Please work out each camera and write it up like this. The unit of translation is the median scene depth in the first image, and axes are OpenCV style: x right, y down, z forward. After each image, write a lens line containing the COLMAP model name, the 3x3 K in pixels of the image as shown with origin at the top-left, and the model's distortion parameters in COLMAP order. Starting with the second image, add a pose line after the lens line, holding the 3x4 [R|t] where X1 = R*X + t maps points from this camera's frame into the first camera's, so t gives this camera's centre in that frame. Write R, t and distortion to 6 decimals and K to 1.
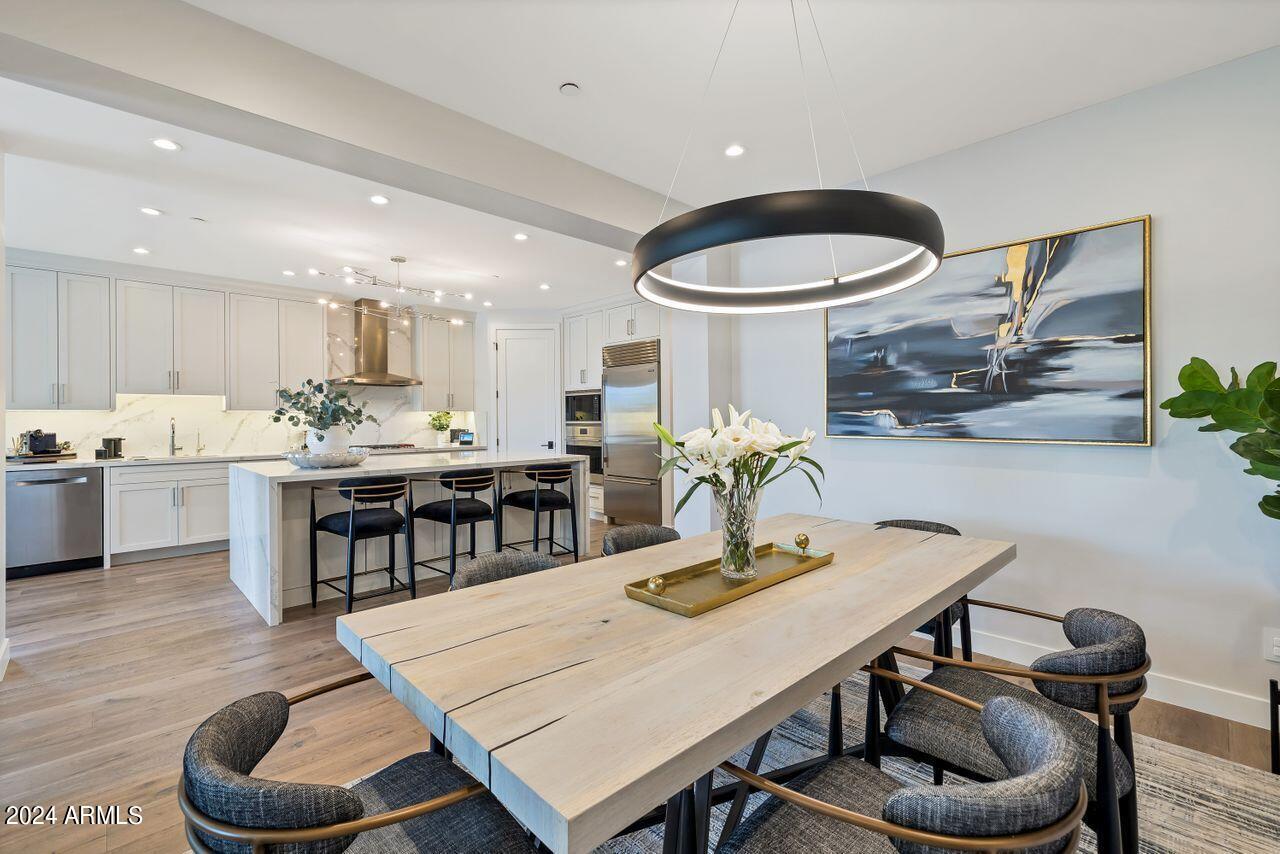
lens RADIAL K [[555.5, 0, 639.7], [0, 555.5, 420.7], [0, 0, 1]] dist [-0.000127, -0.000094]
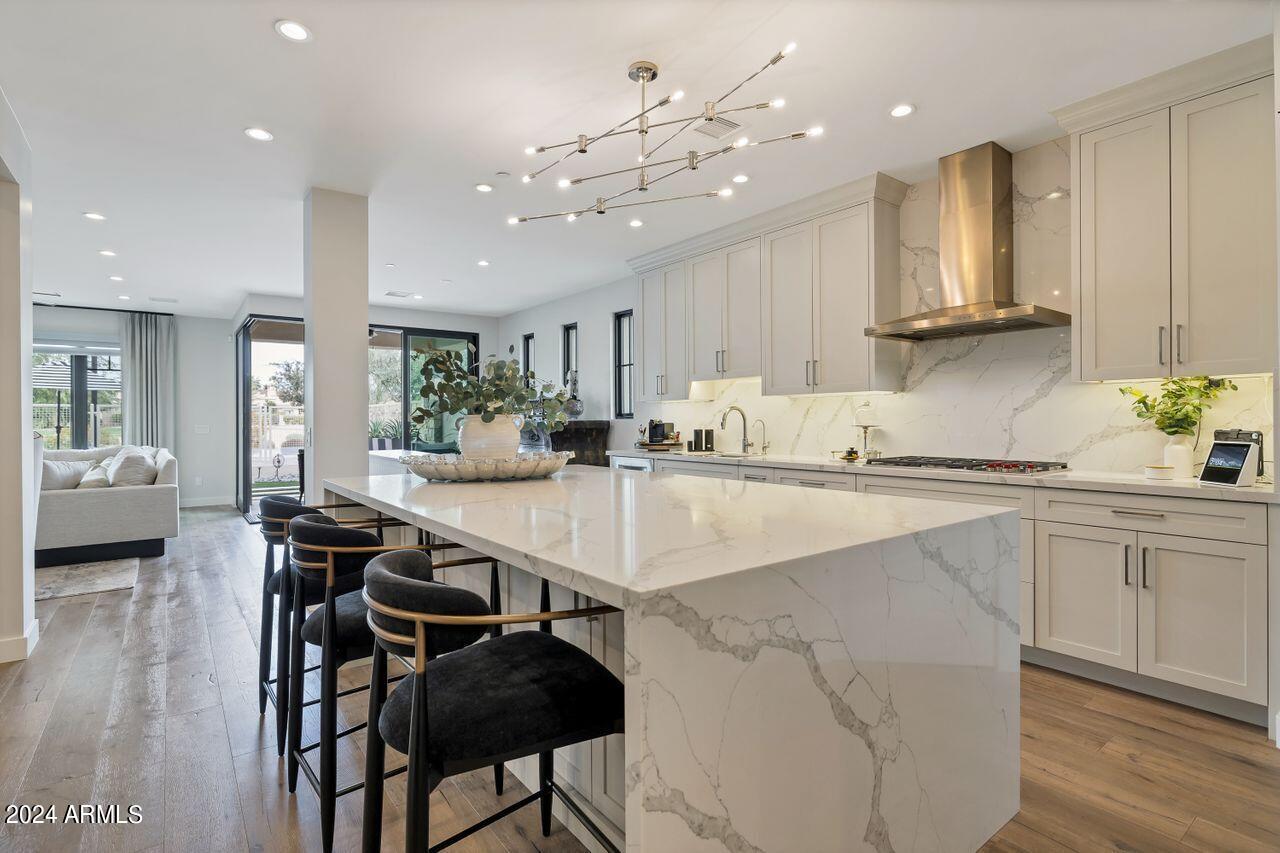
lens RADIAL K [[609.1, 0, 641.6], [0, 609.1, 421.0], [0, 0, 1]] dist [0.000927, 0.000162]
pose [[-0.108773, 0.007123, -0.994041, 0.126771], [0.001221, 0.999975, 0.007032, 0.013787], [0.994066, -0.000449, -0.108779, 1.470991]]
